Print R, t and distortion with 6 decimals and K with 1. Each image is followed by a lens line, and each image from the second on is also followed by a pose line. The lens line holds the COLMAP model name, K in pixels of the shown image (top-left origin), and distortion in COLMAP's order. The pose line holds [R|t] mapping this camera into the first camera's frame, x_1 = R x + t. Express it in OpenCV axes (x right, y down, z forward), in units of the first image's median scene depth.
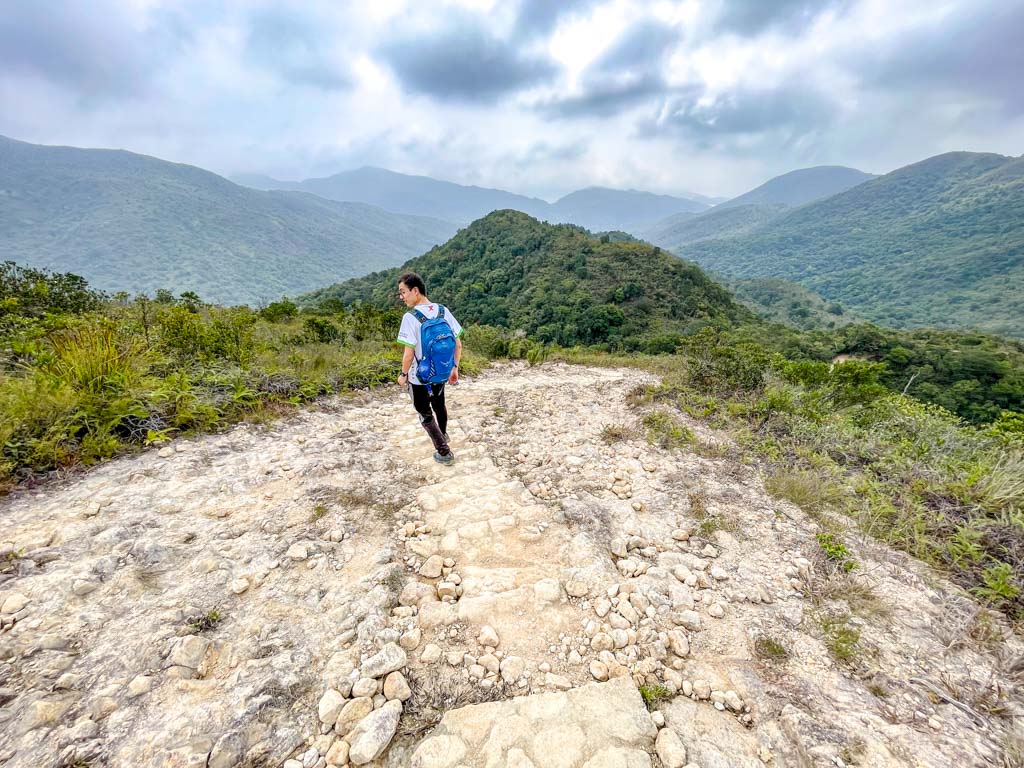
lens RADIAL K [[437.1, 0, 512.0], [0, 437.1, 384.0], [0, 0, 1]] dist [0.000230, -0.000475]
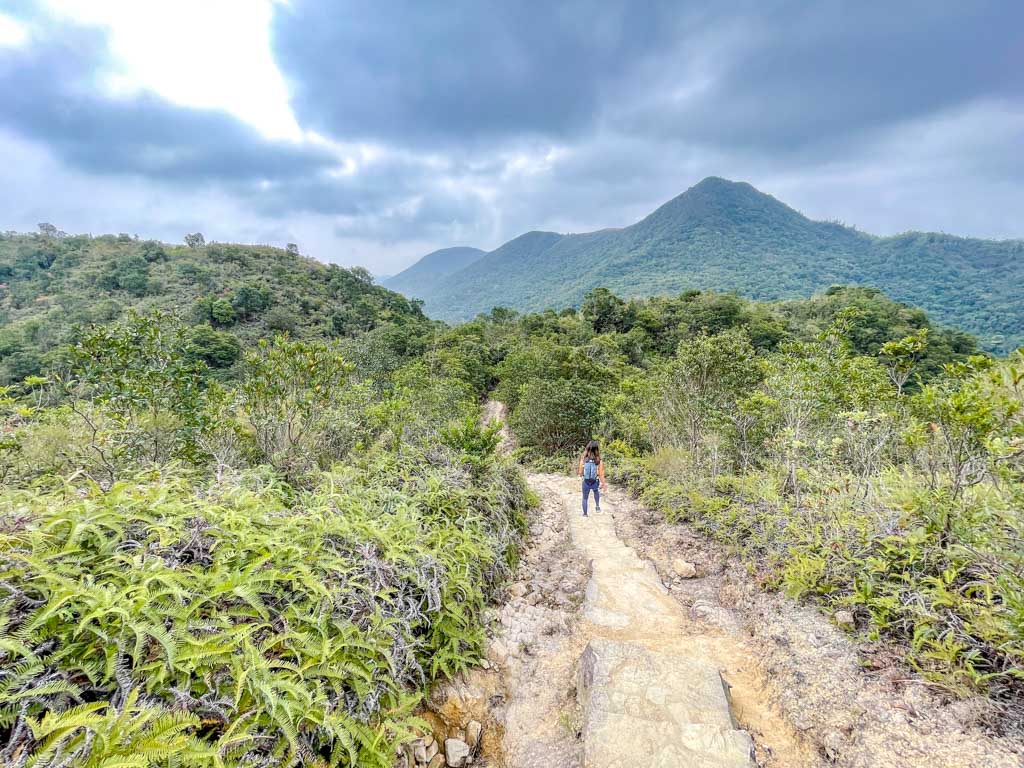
lens RADIAL K [[422.5, 0, 524.3], [0, 422.5, 383.1], [0, 0, 1]] dist [-0.000215, 0.000017]
pose [[0.754110, -0.205743, 0.623688, 0.027996], [0.300727, 0.952429, -0.049425, 0.001666], [-0.583850, 0.224832, 0.780109, 0.063440]]
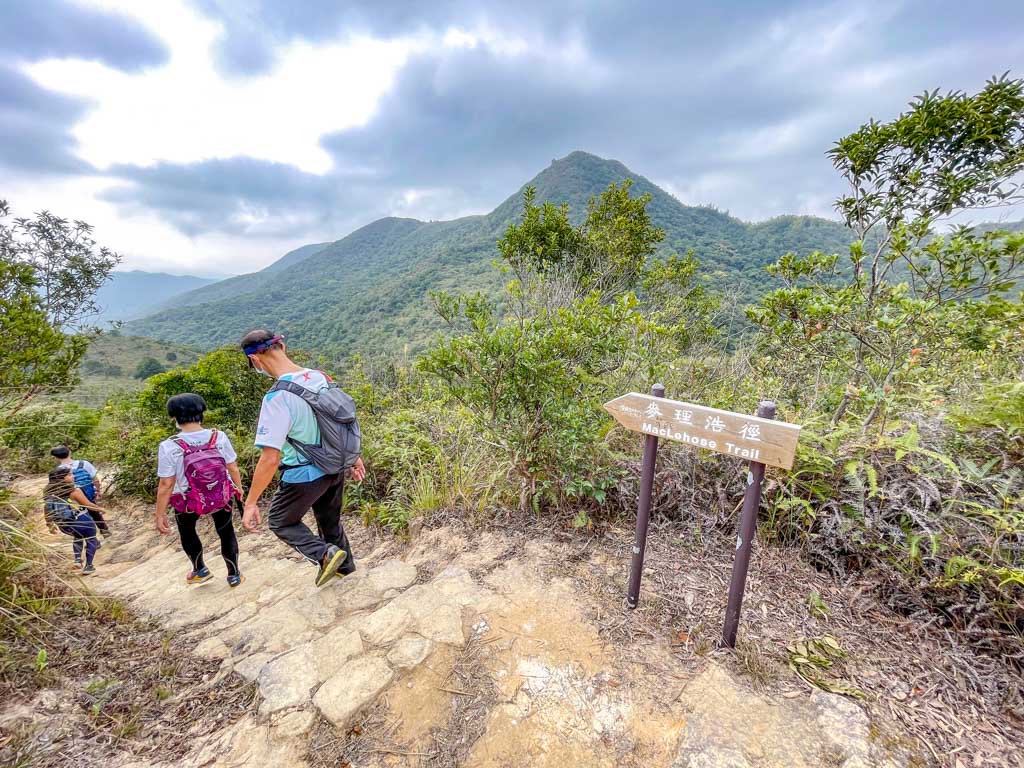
lens RADIAL K [[437.1, 0, 512.0], [0, 437.1, 384.0], [0, 0, 1]] dist [0.000230, -0.000475]
pose [[0.595785, -0.243398, 0.765374, 0.233176], [0.359088, 0.933145, 0.017229, -0.002543], [-0.718399, 0.264572, 0.643355, 0.133232]]
